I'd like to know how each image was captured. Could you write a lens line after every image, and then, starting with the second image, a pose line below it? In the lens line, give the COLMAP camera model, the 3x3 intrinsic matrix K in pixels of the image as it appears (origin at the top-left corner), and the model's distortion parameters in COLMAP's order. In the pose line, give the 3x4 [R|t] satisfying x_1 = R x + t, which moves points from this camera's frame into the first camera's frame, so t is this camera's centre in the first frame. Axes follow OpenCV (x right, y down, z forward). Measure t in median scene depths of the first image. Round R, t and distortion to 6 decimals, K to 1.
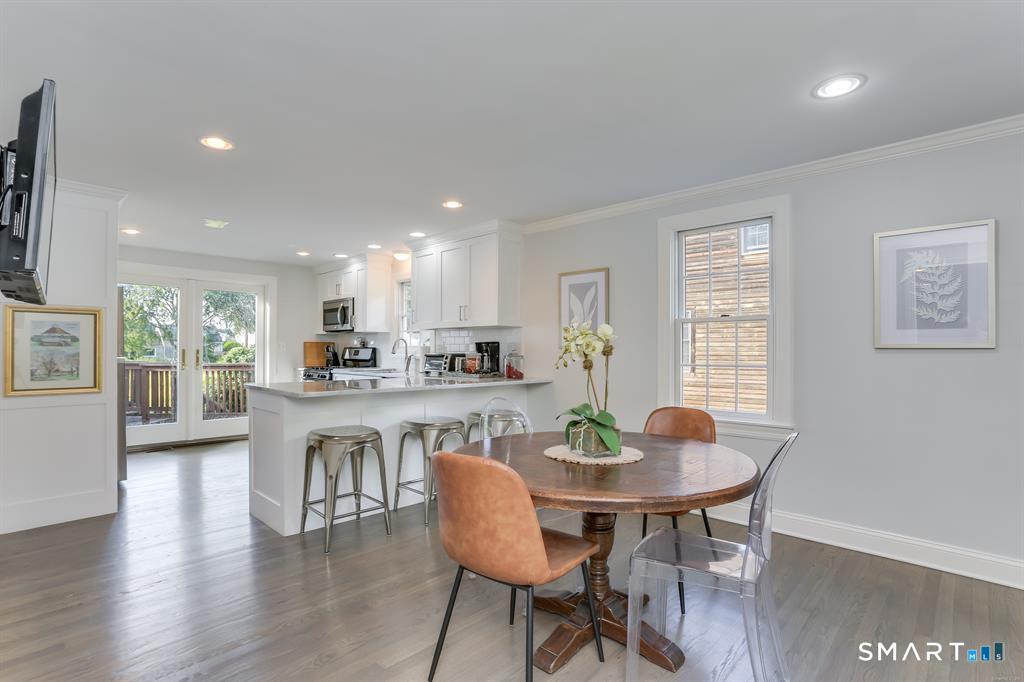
lens RADIAL K [[493.6, 0, 510.0], [0, 493.6, 342.9], [0, 0, 1]] dist [-0.018188, 0.001014]
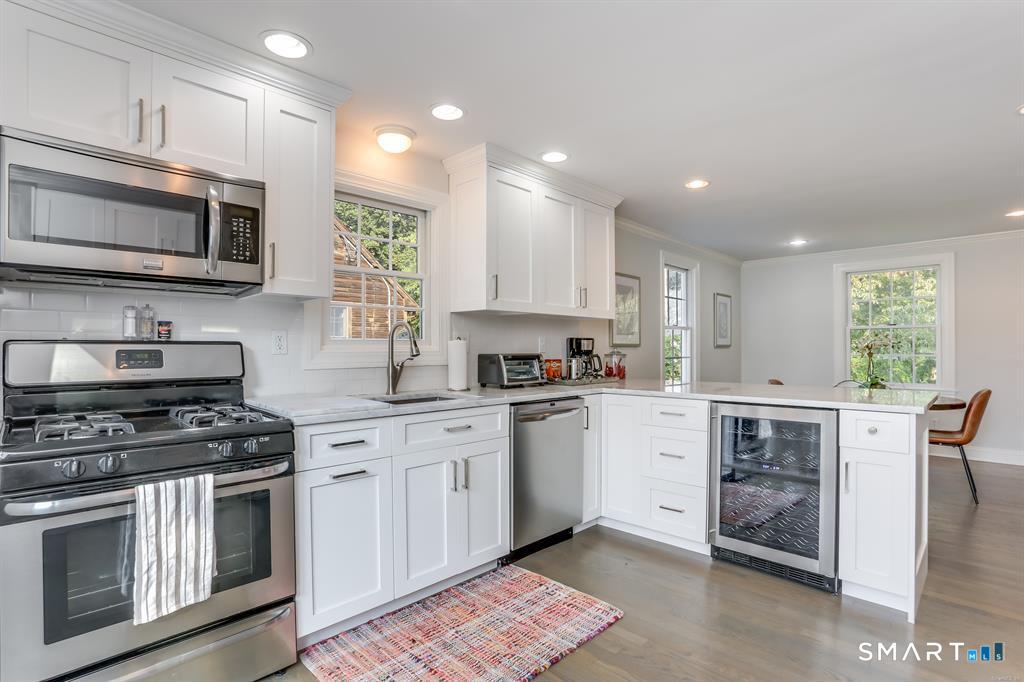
lens RADIAL K [[493.6, 0, 511.0], [0, 493.6, 346.4], [0, 0, 1]] dist [-0.018188, 0.001014]
pose [[0.047733, 0.000653, 0.998860, -0.576052], [-0.014103, 0.999901, 0.000020, 0.009791], [-0.998761, -0.014088, 0.047738, 0.756770]]
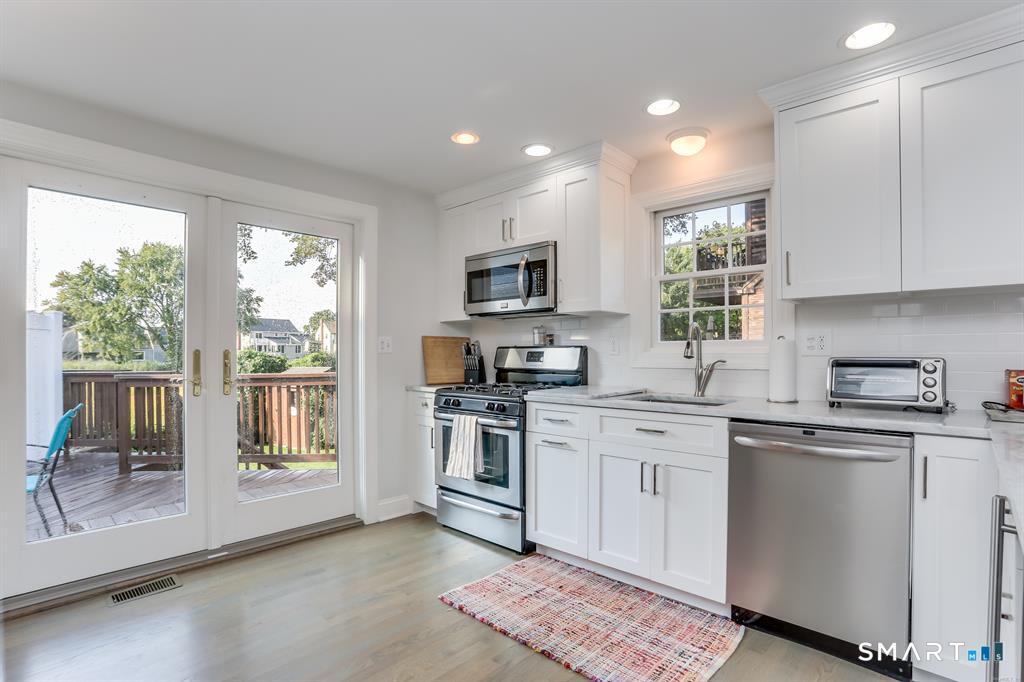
lens RADIAL K [[493.6, 0, 510.4], [0, 493.6, 350.9], [0, 0, 1]] dist [-0.018188, 0.001014]
pose [[0.999889, -0.002915, 0.014635, -0.338479], [0.002747, 0.999931, 0.011445, 0.008504], [-0.014667, -0.011403, 0.999827, 0.479284]]
